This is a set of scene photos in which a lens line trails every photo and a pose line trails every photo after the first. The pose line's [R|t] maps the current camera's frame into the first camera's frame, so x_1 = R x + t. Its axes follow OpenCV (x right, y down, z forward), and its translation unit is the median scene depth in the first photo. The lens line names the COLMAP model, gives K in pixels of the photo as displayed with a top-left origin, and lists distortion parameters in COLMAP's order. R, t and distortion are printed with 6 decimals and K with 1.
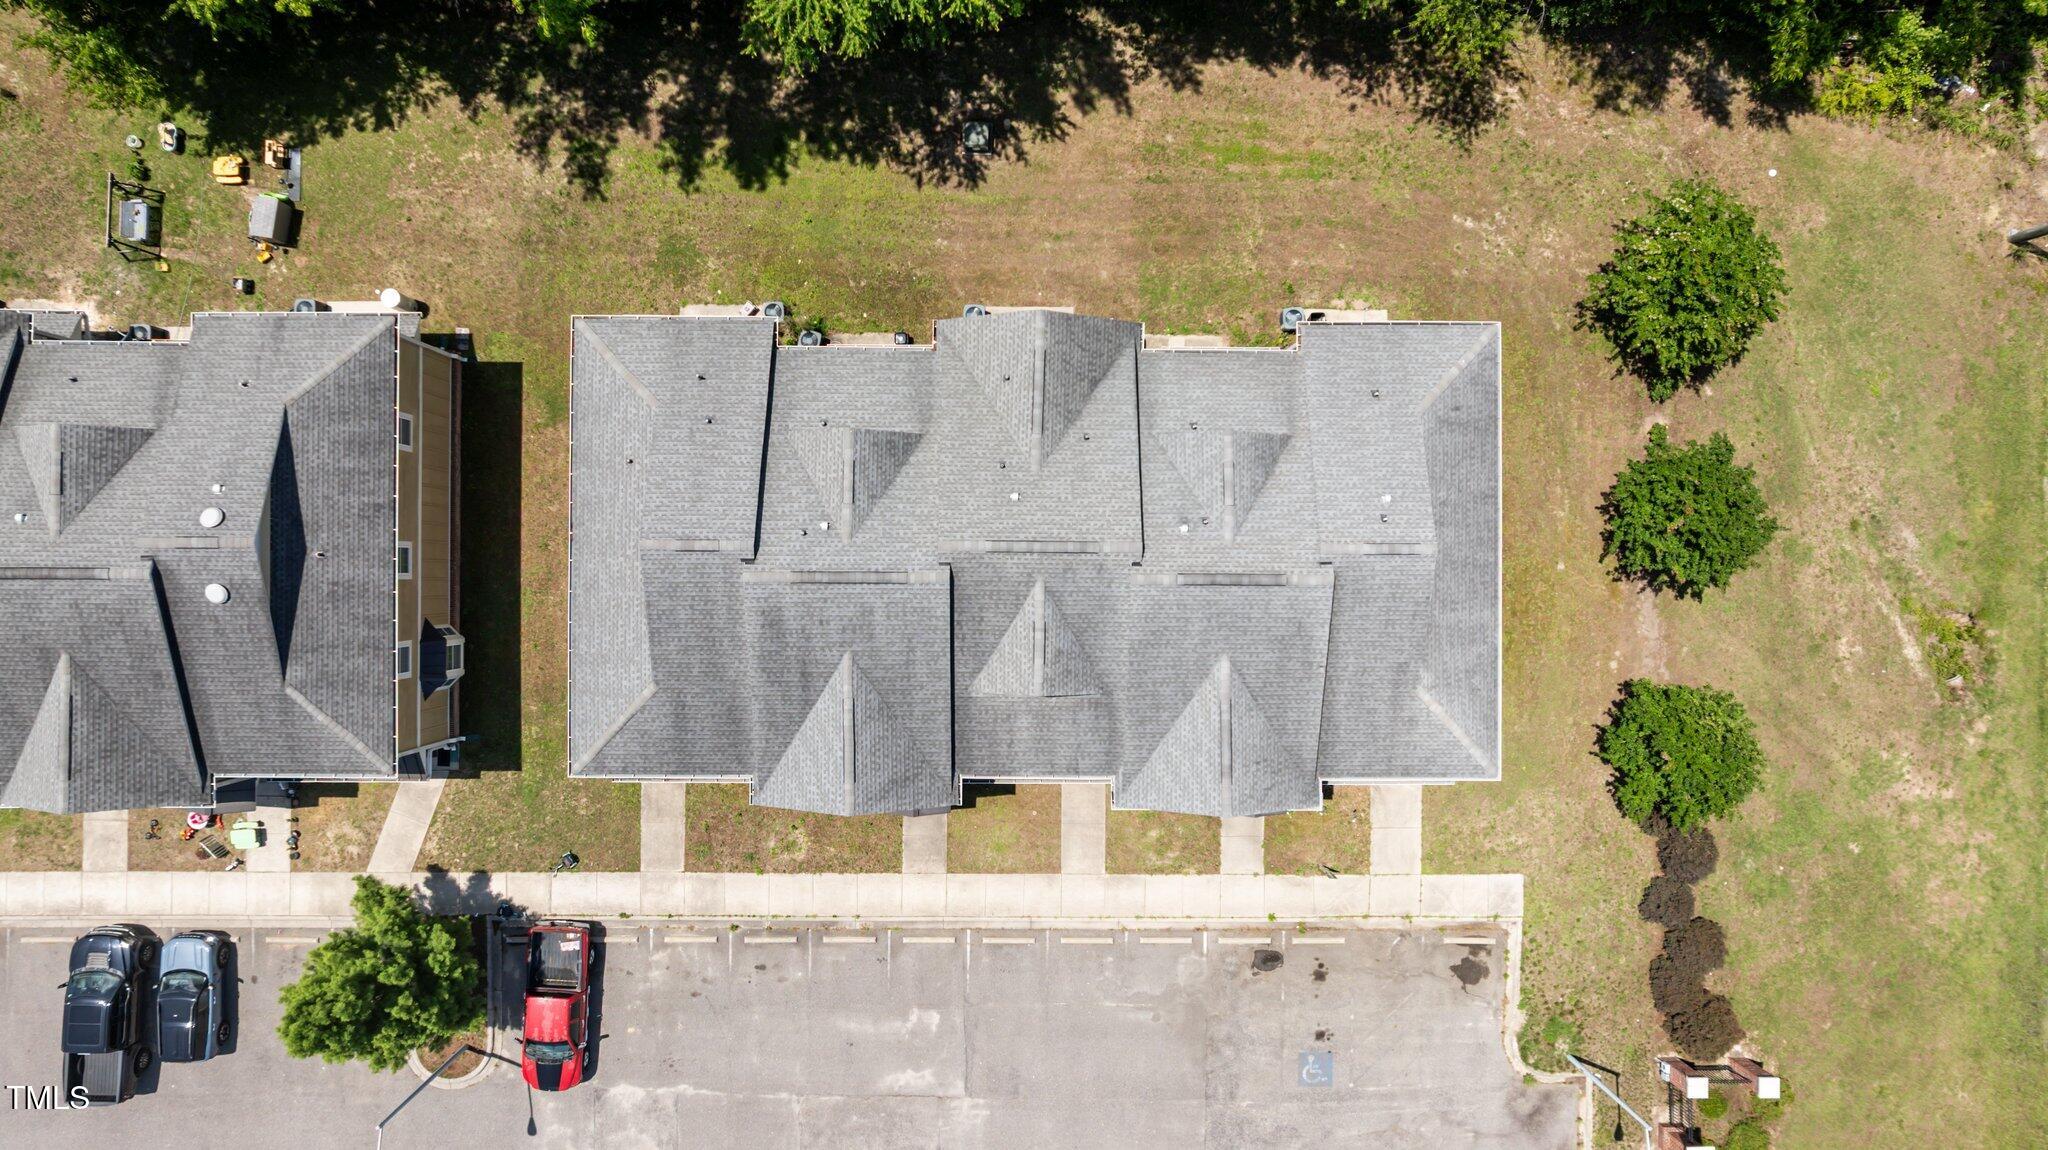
lens RADIAL K [[1447.3, 0, 1036.1], [0, 1447.3, 572.3], [0, 0, 1]] dist [-0.029427, 0.013253]
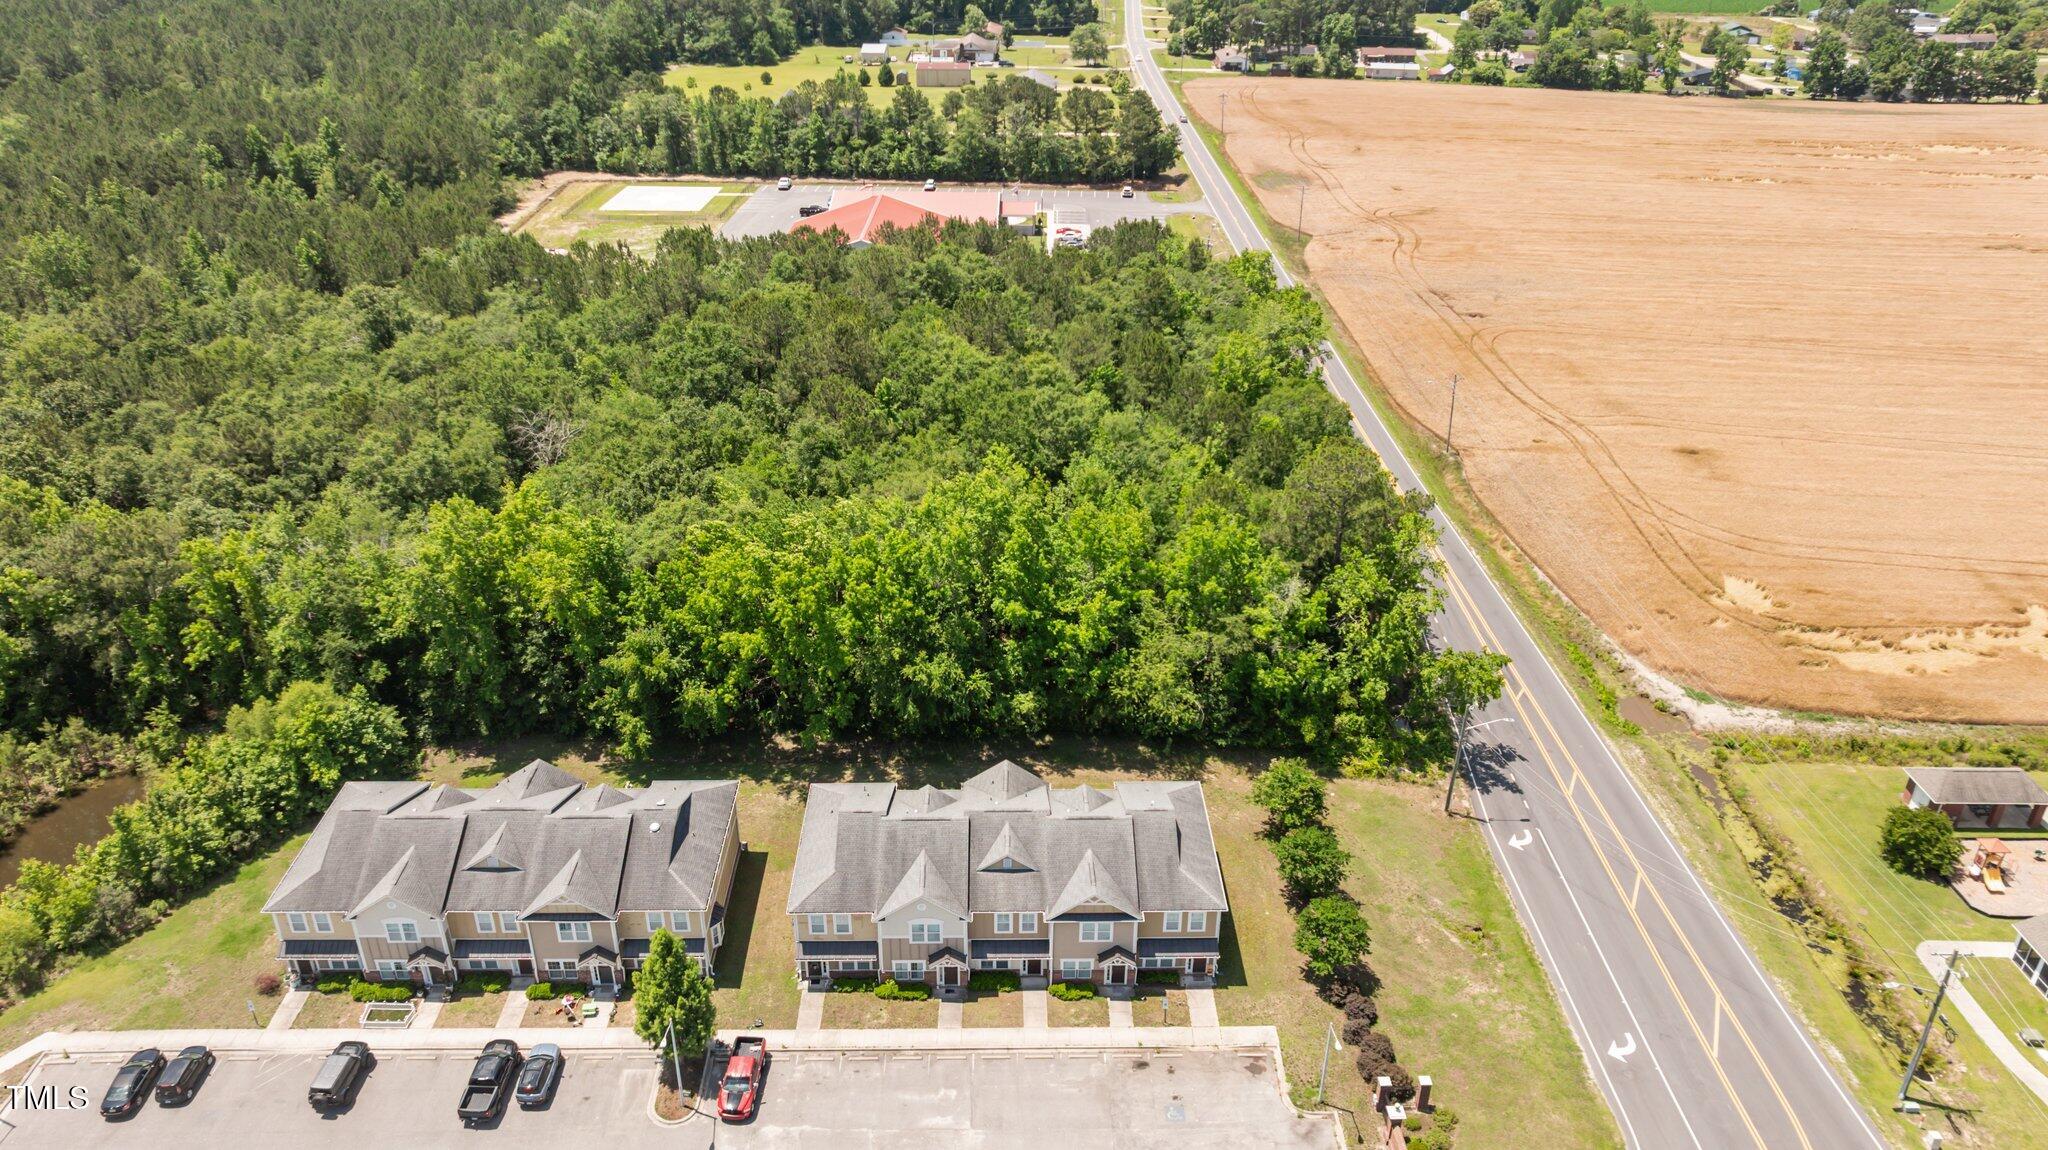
lens RADIAL K [[1502.4, 0, 1037.6], [0, 1502.4, 569.6], [0, 0, 1]] dist [-0.042972, 0.045303]
pose [[0.999490, -0.019697, 0.025146, -0.001715], [0.031401, 0.461700, -0.886480, 1.624663], [0.005851, 0.886817, 0.462083, -0.400398]]
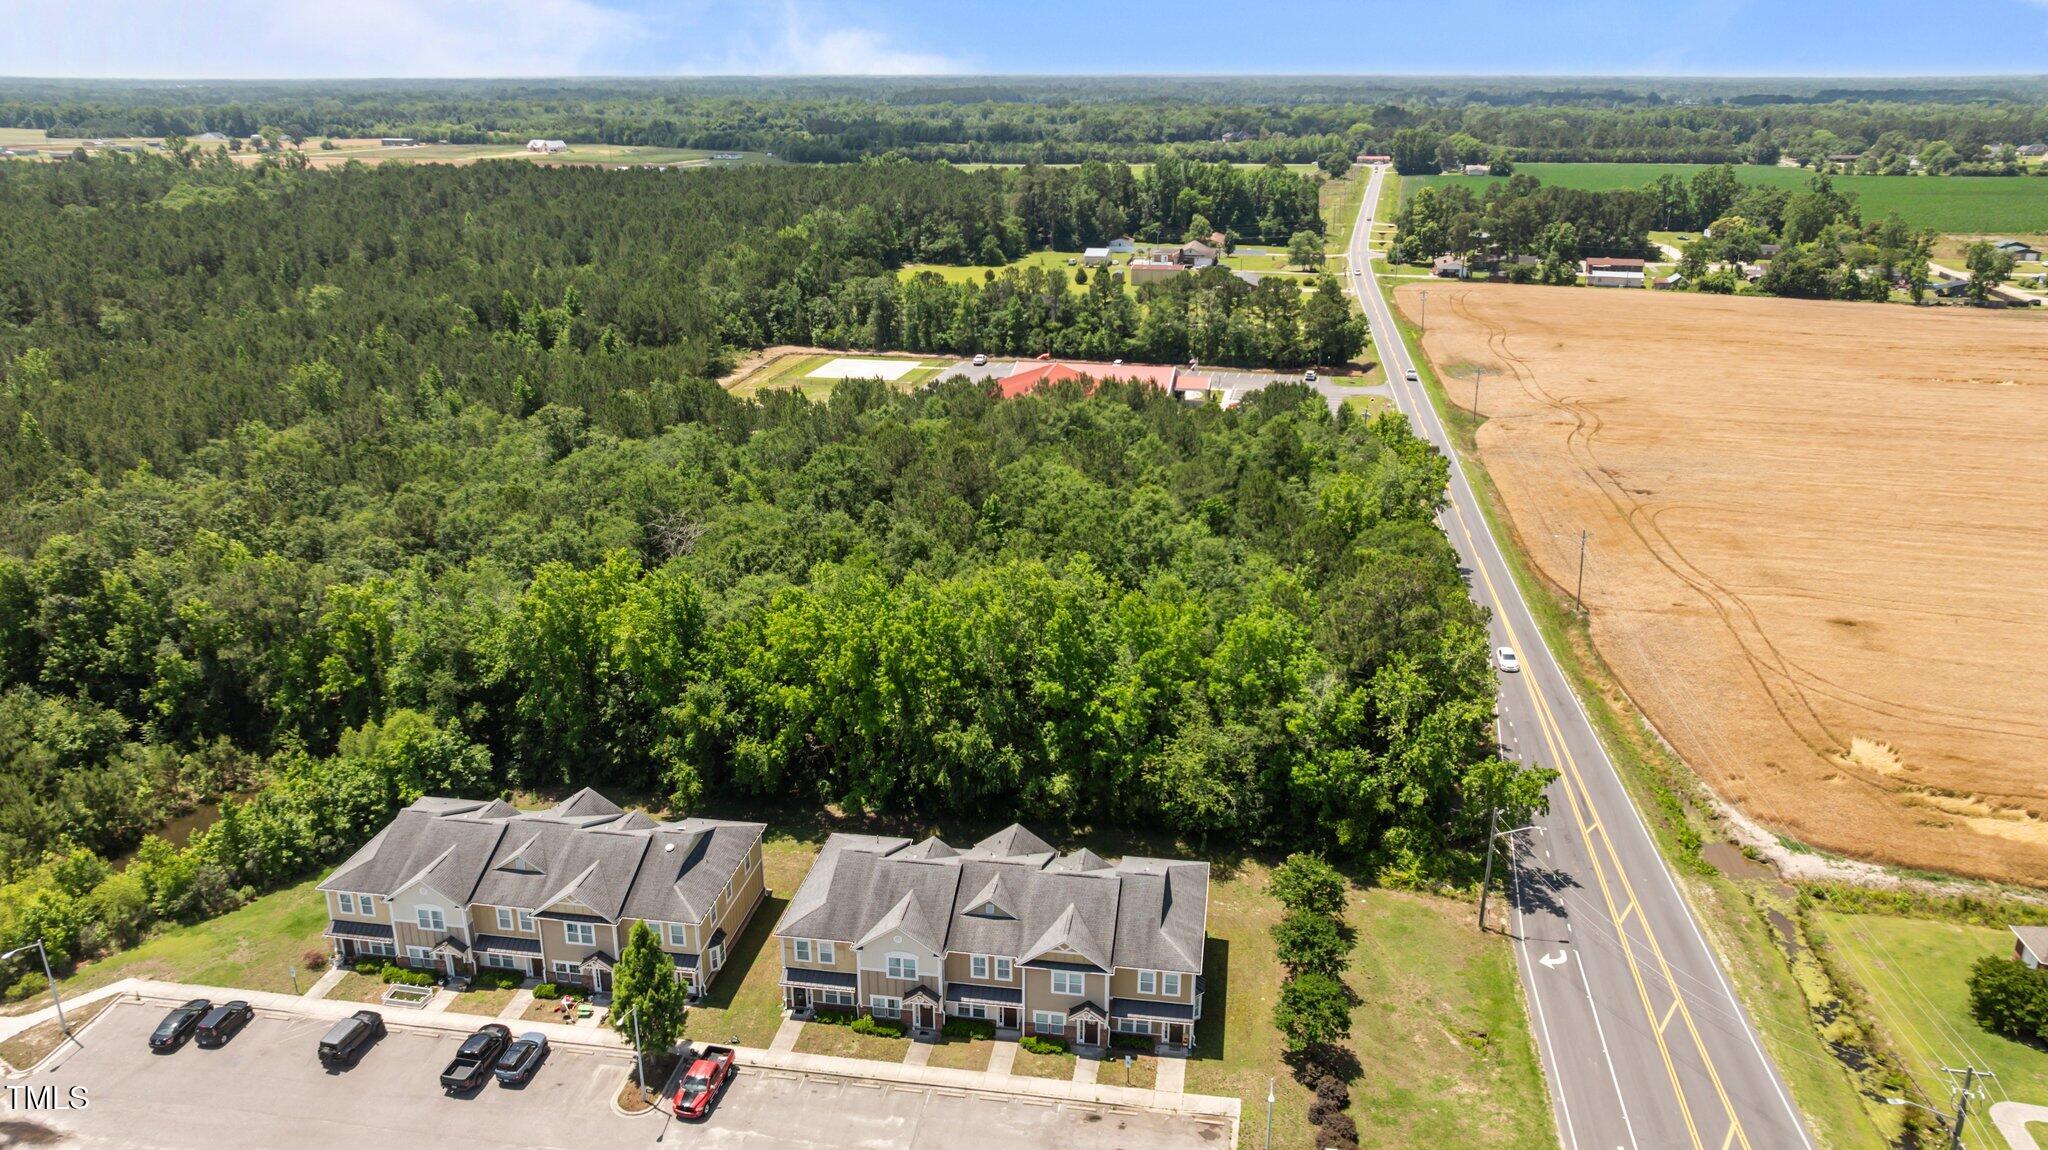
lens RADIAL K [[1521.7, 0, 1025.1], [0, 1521.7, 571.5], [0, 0, 1]] dist [-0.032315, 0.023886]
pose [[0.987835, 0.032018, -0.152176, 0.339066], [-0.154364, 0.320360, -0.934634, 1.799002], [0.018826, 0.946755, 0.321405, -0.227723]]
